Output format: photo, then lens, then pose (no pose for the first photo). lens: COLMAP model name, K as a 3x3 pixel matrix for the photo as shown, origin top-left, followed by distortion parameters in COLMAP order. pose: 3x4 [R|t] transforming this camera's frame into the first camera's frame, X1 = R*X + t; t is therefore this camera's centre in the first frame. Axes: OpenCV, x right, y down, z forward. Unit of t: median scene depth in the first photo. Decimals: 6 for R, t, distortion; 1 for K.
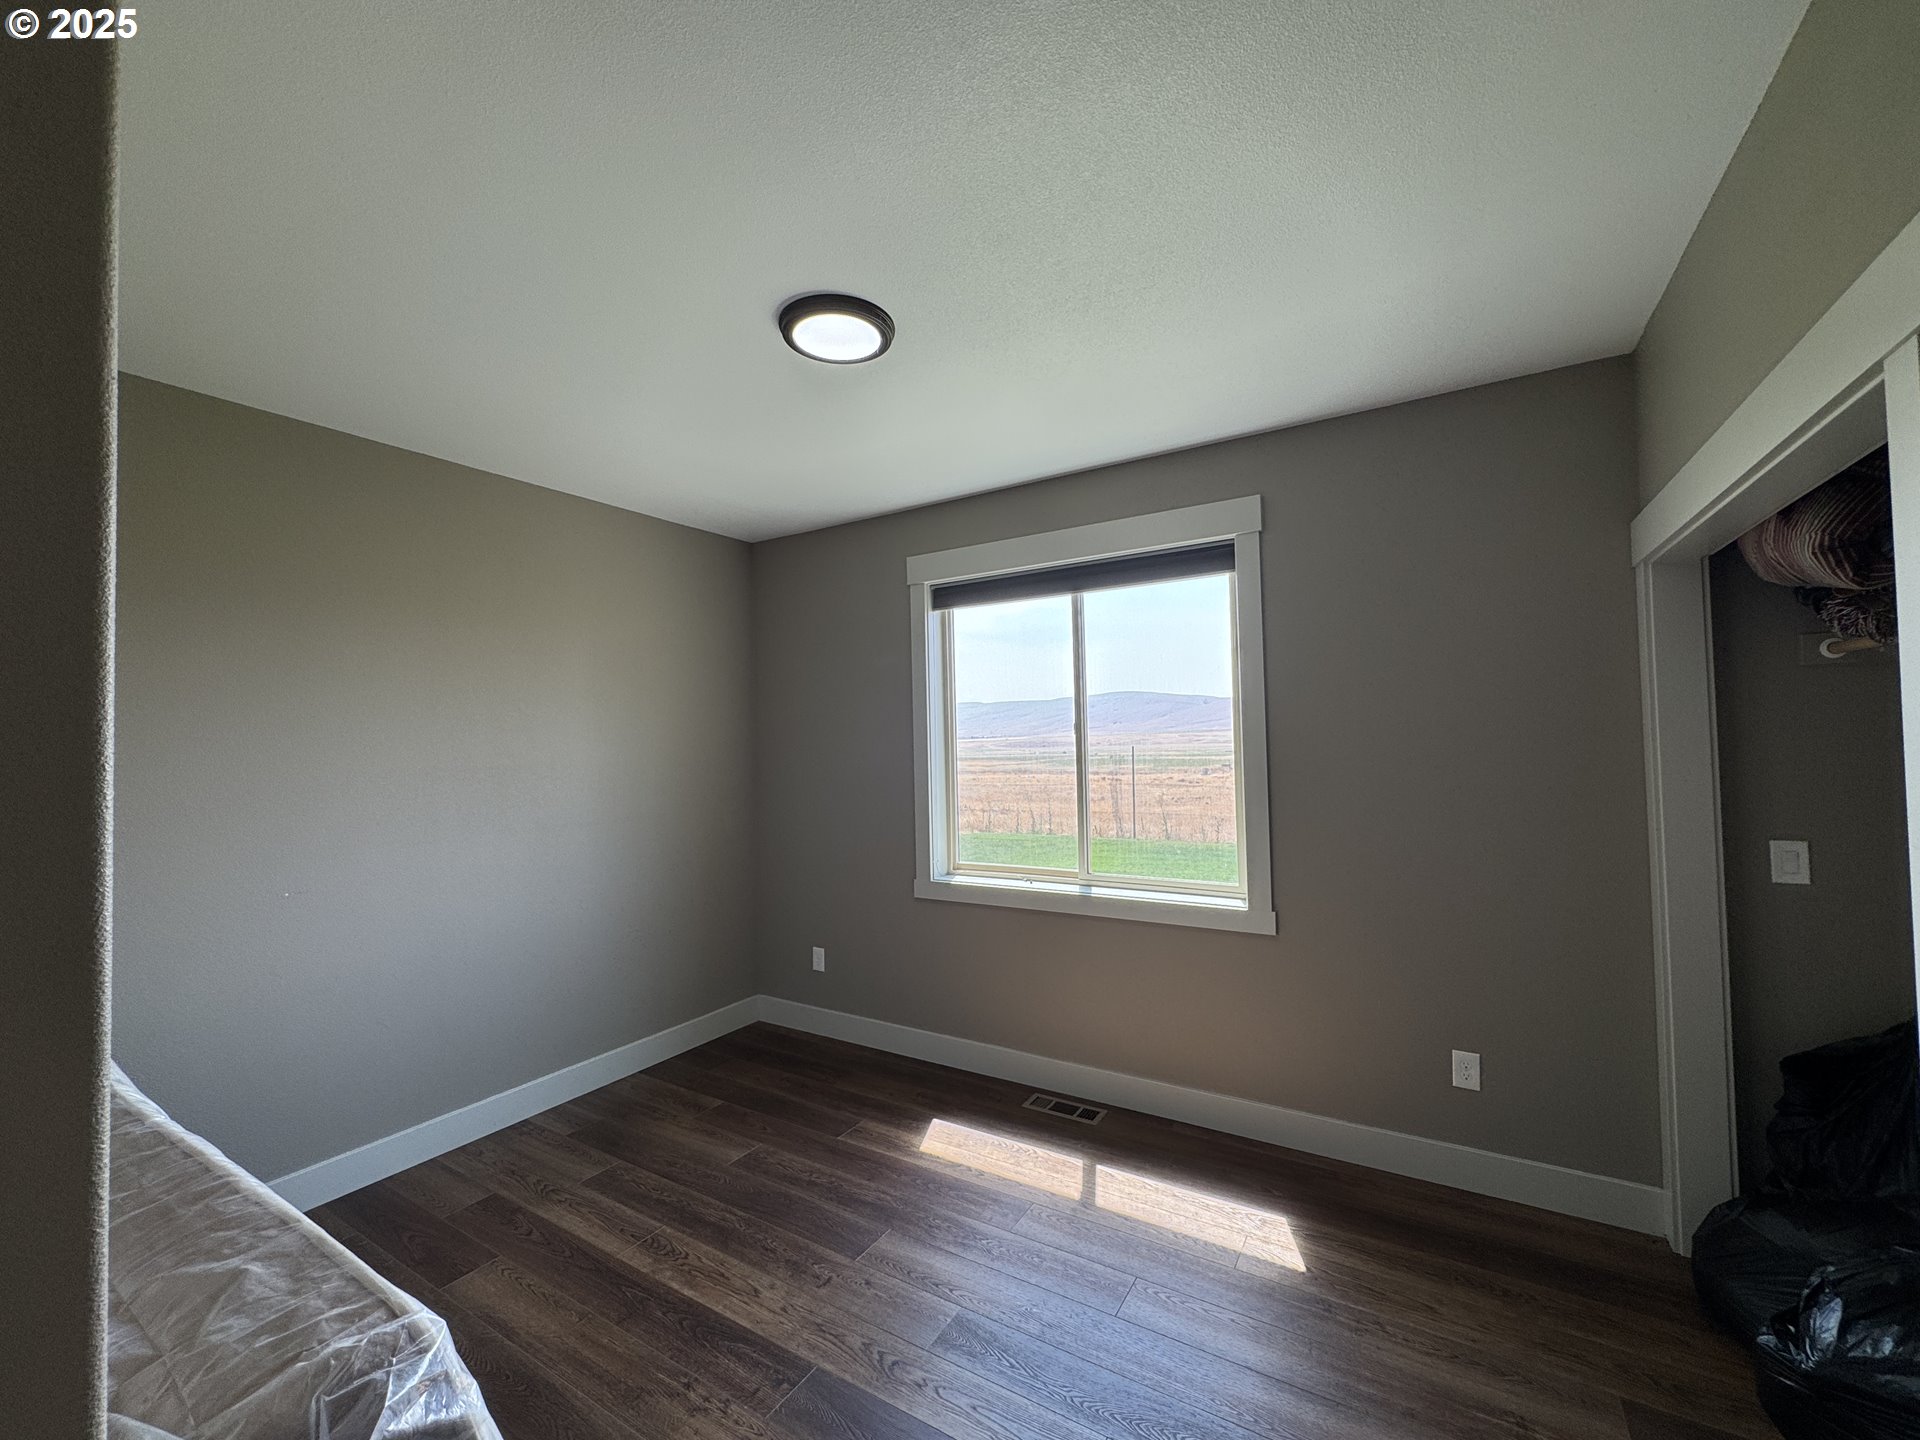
lens RADIAL K [[830.4, 0, 959.4], [0, 830.4, 728.1], [0, 0, 1]] dist [0.000446, -0.000047]
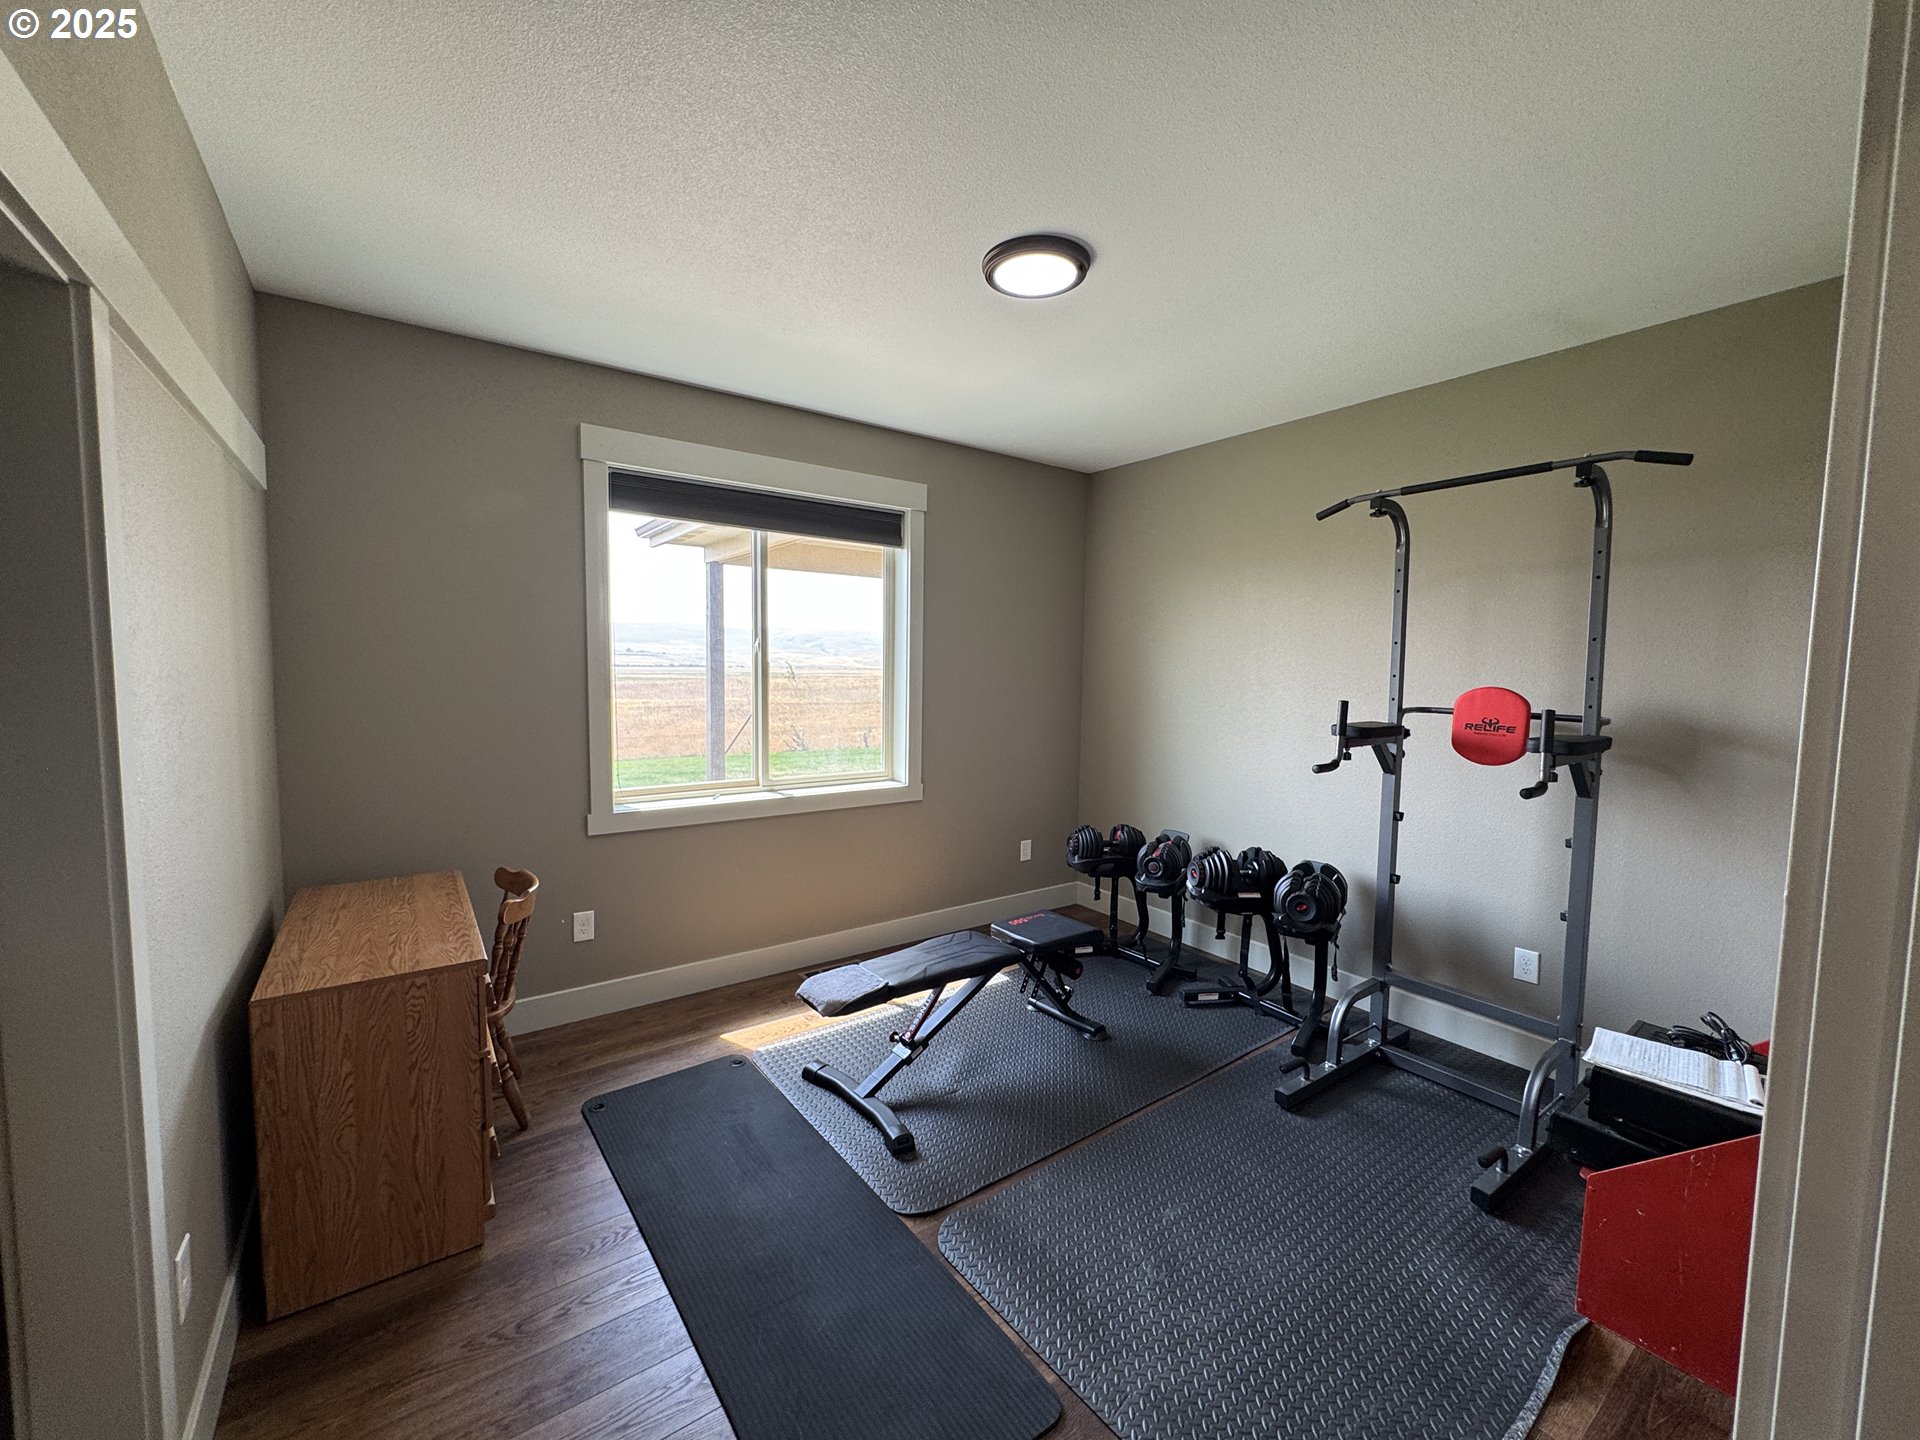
lens RADIAL K [[766.9, 0, 956.8], [0, 766.9, 718.1], [0, 0, 1]] dist [0.000731, -0.000248]
pose [[0.372876, -0.055555, 0.926216, -0.782384], [-0.045177, 0.995935, 0.077924, 0.002052], [-0.926781, -0.070899, 0.368851, 0.439749]]
